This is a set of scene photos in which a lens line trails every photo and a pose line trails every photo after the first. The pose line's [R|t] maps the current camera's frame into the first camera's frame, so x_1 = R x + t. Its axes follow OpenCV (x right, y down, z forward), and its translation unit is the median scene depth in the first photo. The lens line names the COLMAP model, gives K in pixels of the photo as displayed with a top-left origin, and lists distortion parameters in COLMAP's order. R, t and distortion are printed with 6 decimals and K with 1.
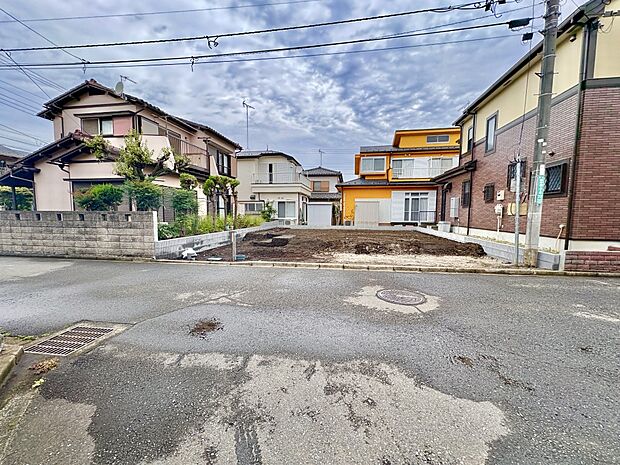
lens RADIAL K [[247.4, 0, 308.7], [0, 247.4, 230.6], [0, 0, 1]] dist [-0.000579, 0.000283]
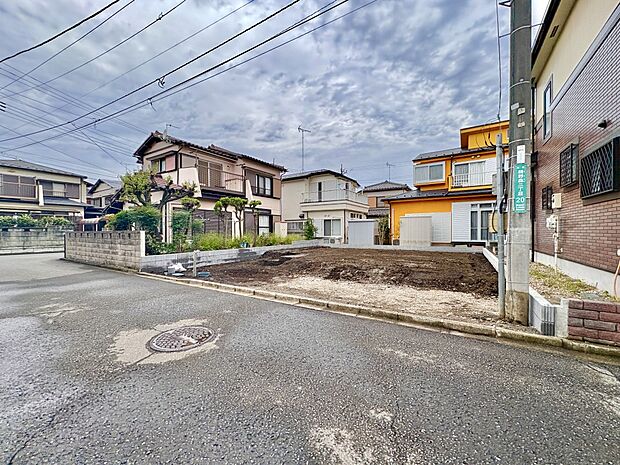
lens RADIAL K [[247.9, 0, 308.4], [0, 247.9, 237.3], [0, 0, 1]] dist [-0.000356, -0.000248]
pose [[0.919266, 0.001751, -0.393632, 0.399684], [-0.020009, 0.998905, -0.042284, -0.009088], [0.393127, 0.046746, 0.918295, 0.163735]]
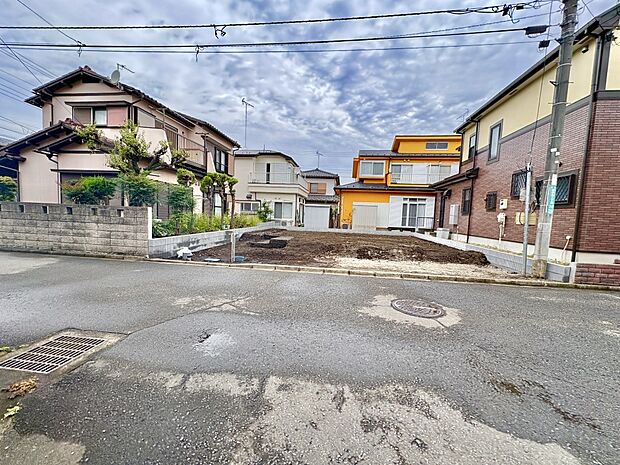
lens RADIAL K [[247.4, 0, 308.7], [0, 247.4, 230.6], [0, 0, 1]] dist [-0.000579, 0.000283]
pose [[0.998945, 0.034165, 0.030687, -0.030301], [-0.033935, 0.999392, -0.007986, -0.001663], [-0.030941, 0.006937, 0.999497, 0.028104]]
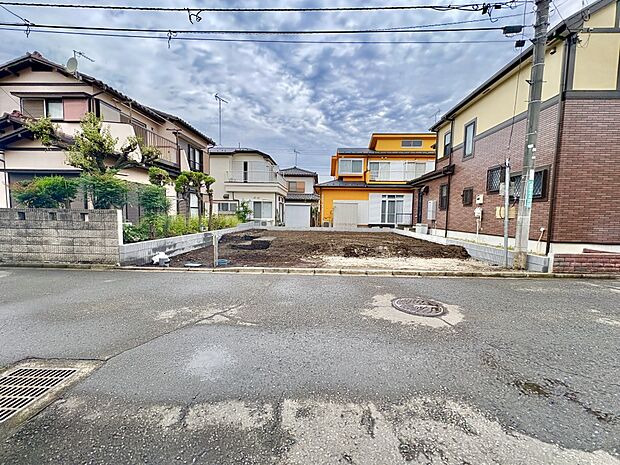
lens RADIAL K [[247.4, 0, 308.7], [0, 247.4, 230.6], [0, 0, 1]] dist [-0.000579, 0.000283]
pose [[0.992533, 0.003758, 0.121917, -0.055780], [-0.003238, 0.999985, -0.004463, -0.003350], [-0.121932, 0.004035, 0.992530, 0.053615]]
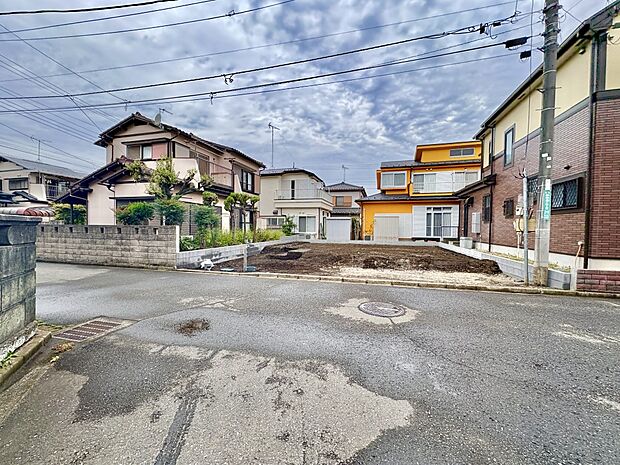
lens RADIAL K [[247.4, 0, 308.7], [0, 247.4, 230.6], [0, 0, 1]] dist [-0.000579, 0.000283]
pose [[0.993122, 0.006486, -0.116907, 0.072125], [-0.013192, 0.998305, -0.056687, 0.000235], [0.116341, 0.057839, 0.991524, -0.032773]]
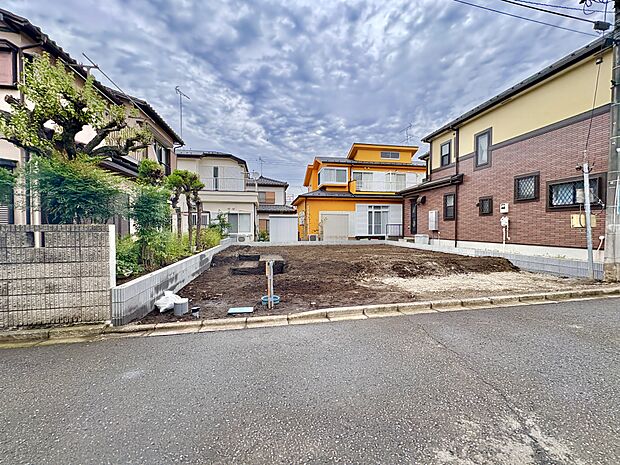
lens RADIAL K [[246.4, 0, 307.7], [0, 246.4, 229.9], [0, 0, 1]] dist [-0.007770, 0.003437]
pose [[0.939455, -0.011036, 0.342494, -0.302182], [0.031544, 0.998023, -0.054363, -0.020804], [-0.341217, 0.061876, 0.937946, 0.300876]]
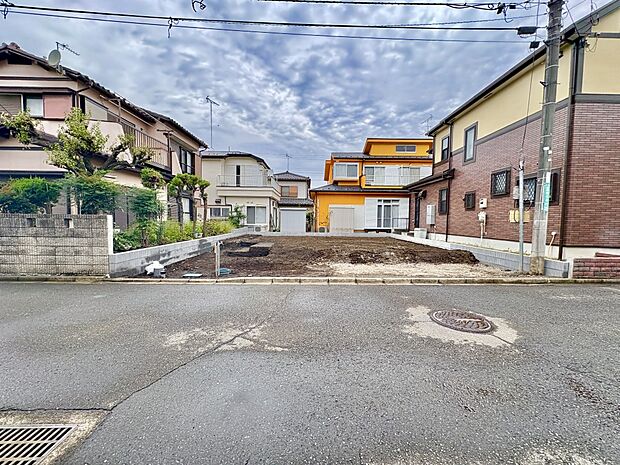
lens RADIAL K [[246.9, 0, 308.6], [0, 246.9, 230.6], [0, 0, 1]] dist [-0.001284, 0.000616]
pose [[0.985527, -0.000154, 0.169517, -0.103320], [0.004404, 0.999685, -0.024695, -0.005626], [-0.169460, 0.025084, 0.985218, 0.103821]]
